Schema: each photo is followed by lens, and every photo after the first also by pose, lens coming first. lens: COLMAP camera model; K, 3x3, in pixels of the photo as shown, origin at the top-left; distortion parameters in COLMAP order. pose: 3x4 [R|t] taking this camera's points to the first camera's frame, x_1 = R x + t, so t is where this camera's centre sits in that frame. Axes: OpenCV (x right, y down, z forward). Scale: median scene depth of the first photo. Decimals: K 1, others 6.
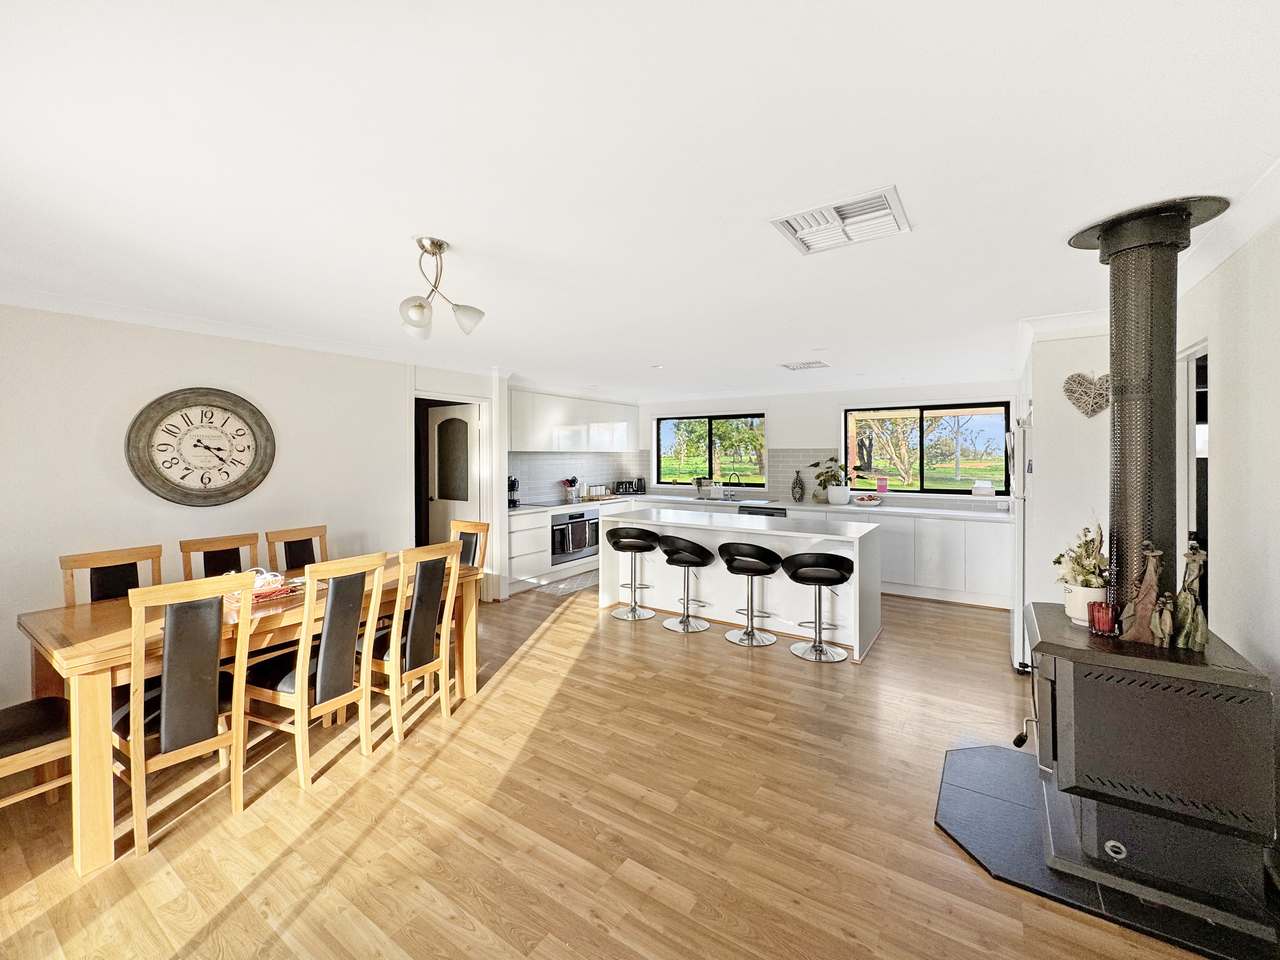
lens RADIAL K [[530.1, 0, 635.8], [0, 530.1, 458.9], [0, 0, 1]] dist [-0.001646, -0.000216]
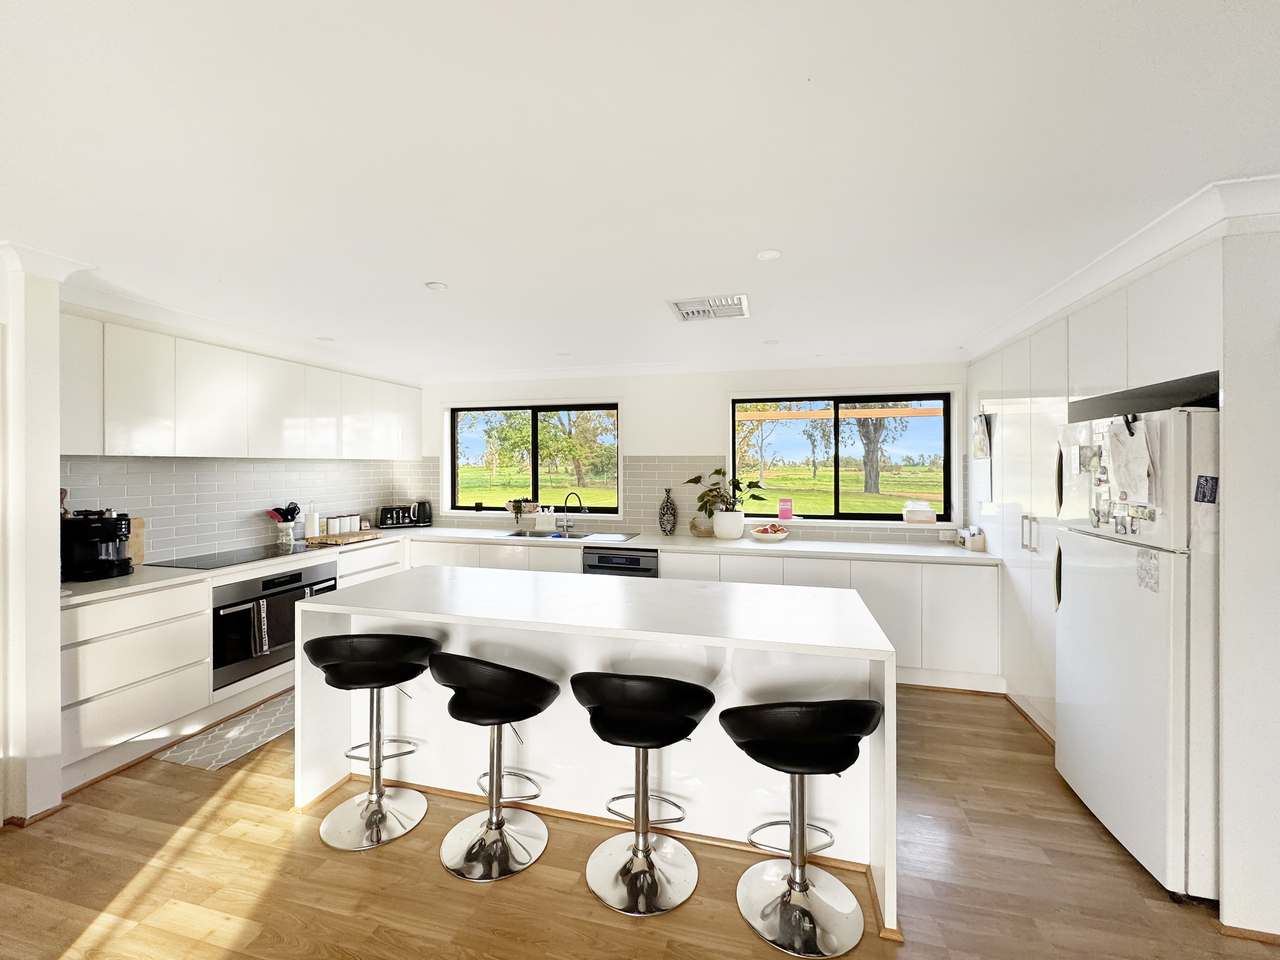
lens RADIAL K [[530.1, 0, 635.8], [0, 530.1, 458.9], [0, 0, 1]] dist [-0.001646, -0.000216]
pose [[0.940153, 0.005821, 0.340702, 0.038173], [0.000770, 0.999815, -0.019209, -0.002624], [-0.340751, 0.018321, 0.939975, 0.382540]]
